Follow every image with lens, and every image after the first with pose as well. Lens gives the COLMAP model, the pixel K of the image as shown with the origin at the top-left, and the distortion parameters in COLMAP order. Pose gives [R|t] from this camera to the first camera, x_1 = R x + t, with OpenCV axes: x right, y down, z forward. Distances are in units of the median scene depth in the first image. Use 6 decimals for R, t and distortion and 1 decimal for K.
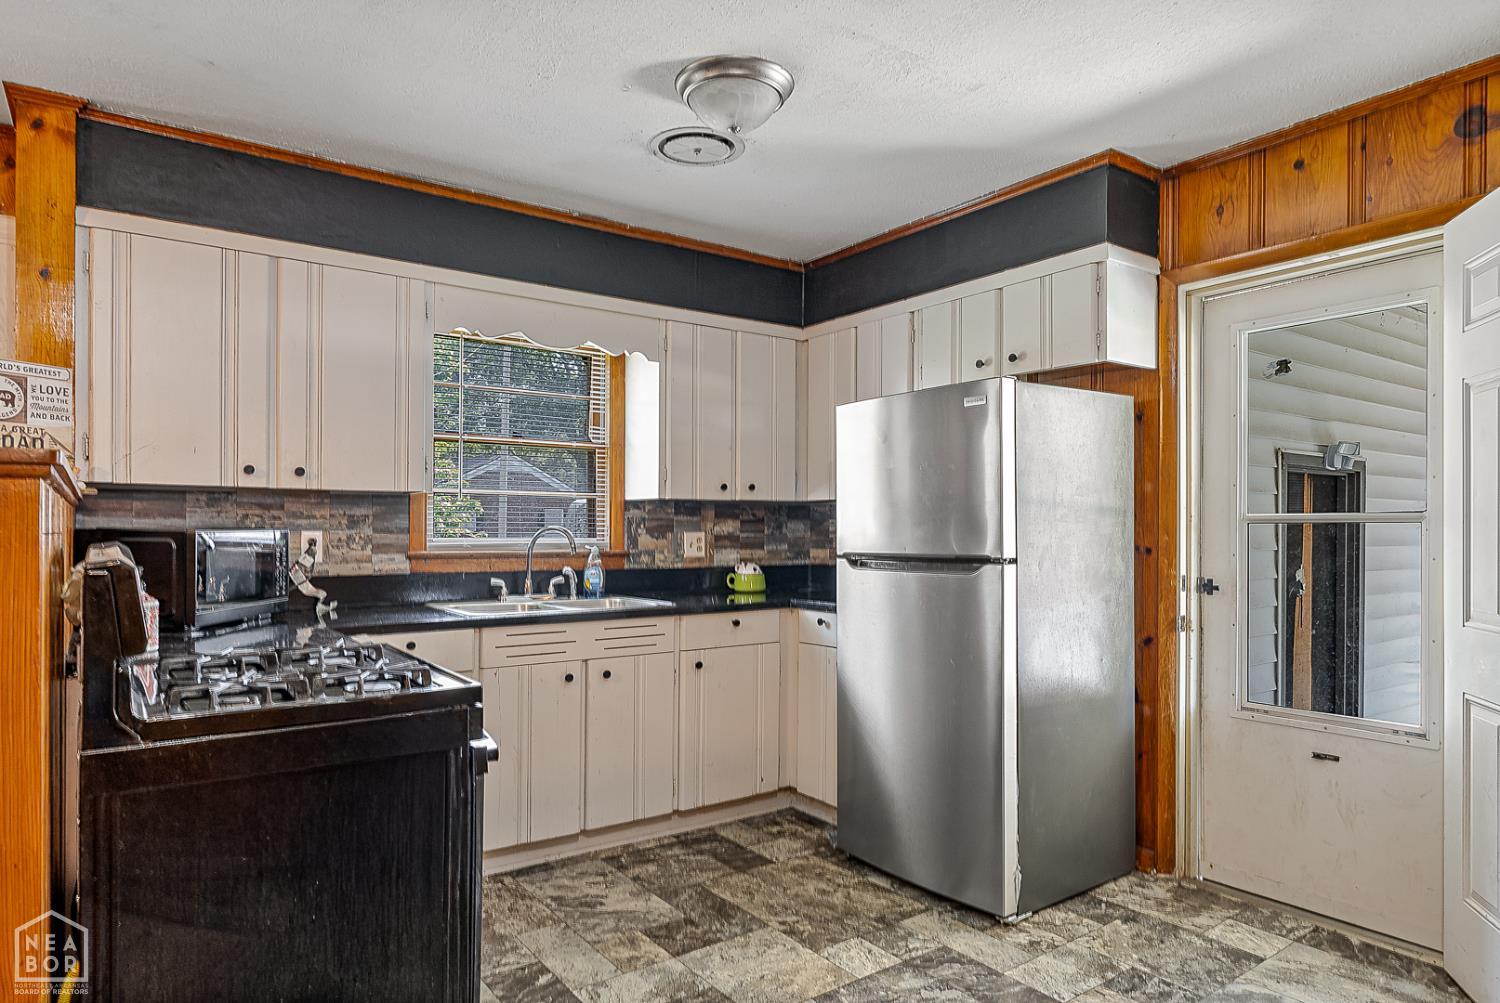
lens RADIAL K [[890.6, 0, 748.2], [0, 890.6, 527.7], [0, 0, 1]] dist [-0.001600, 0.000082]
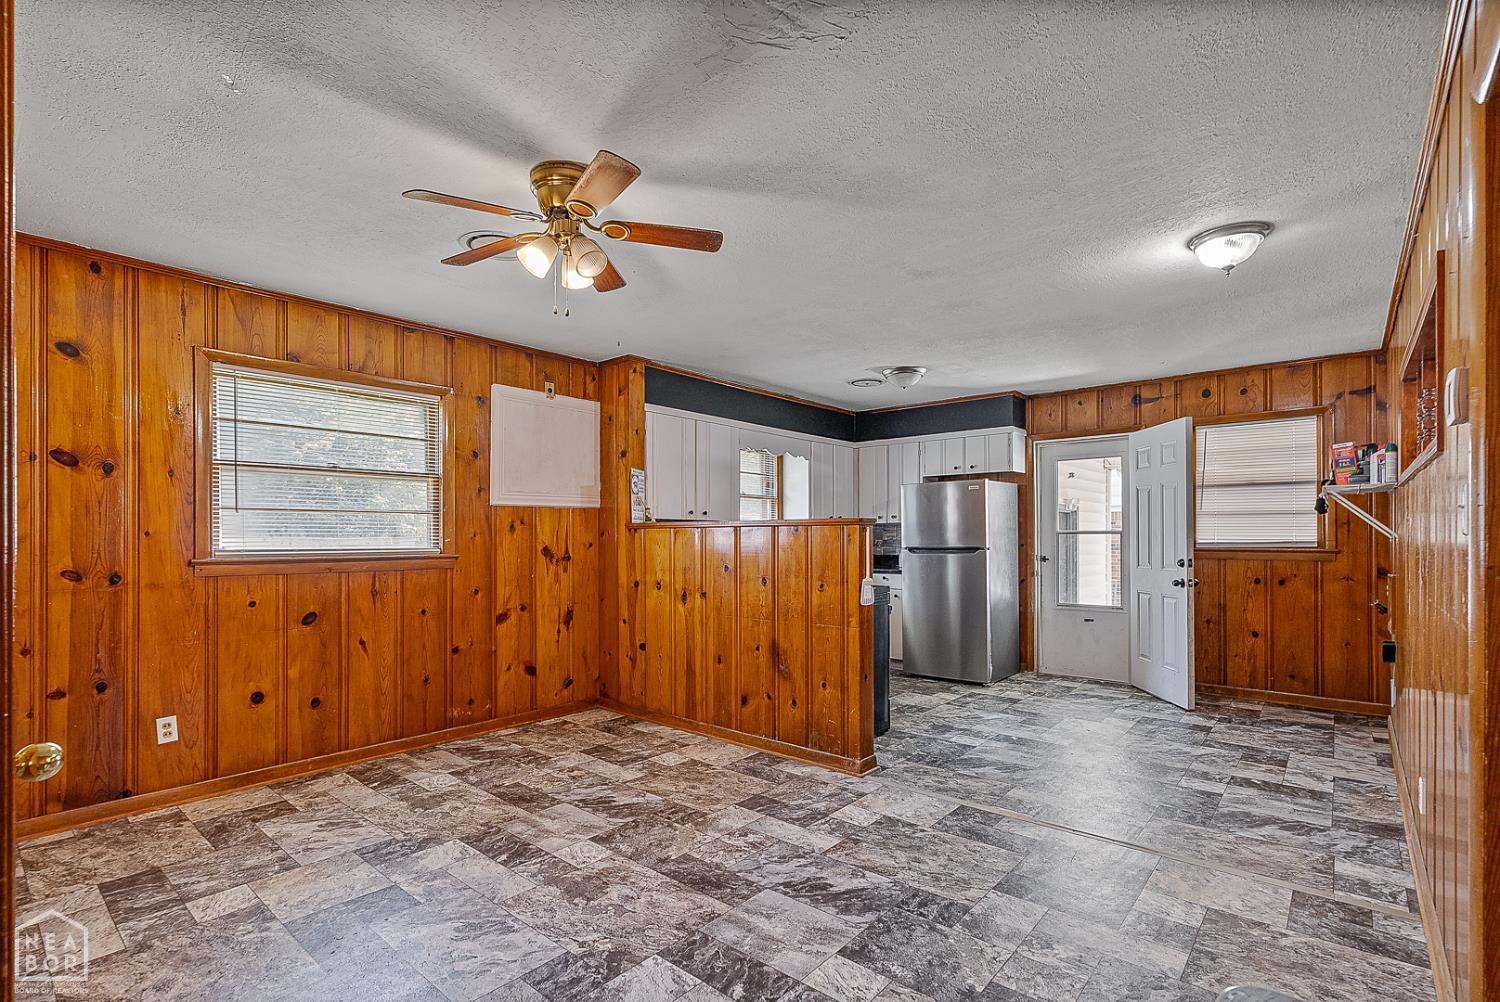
lens RADIAL K [[692.0, 0, 755.3], [0, 692.0, 527.7], [0, 0, 1]] dist [-0.002454, -0.000134]
pose [[0.971068, -0.001004, 0.238800, -0.765012], [0.002942, 0.999966, -0.007761, -0.010517], [-0.238784, 0.008239, 0.971038, -0.733792]]
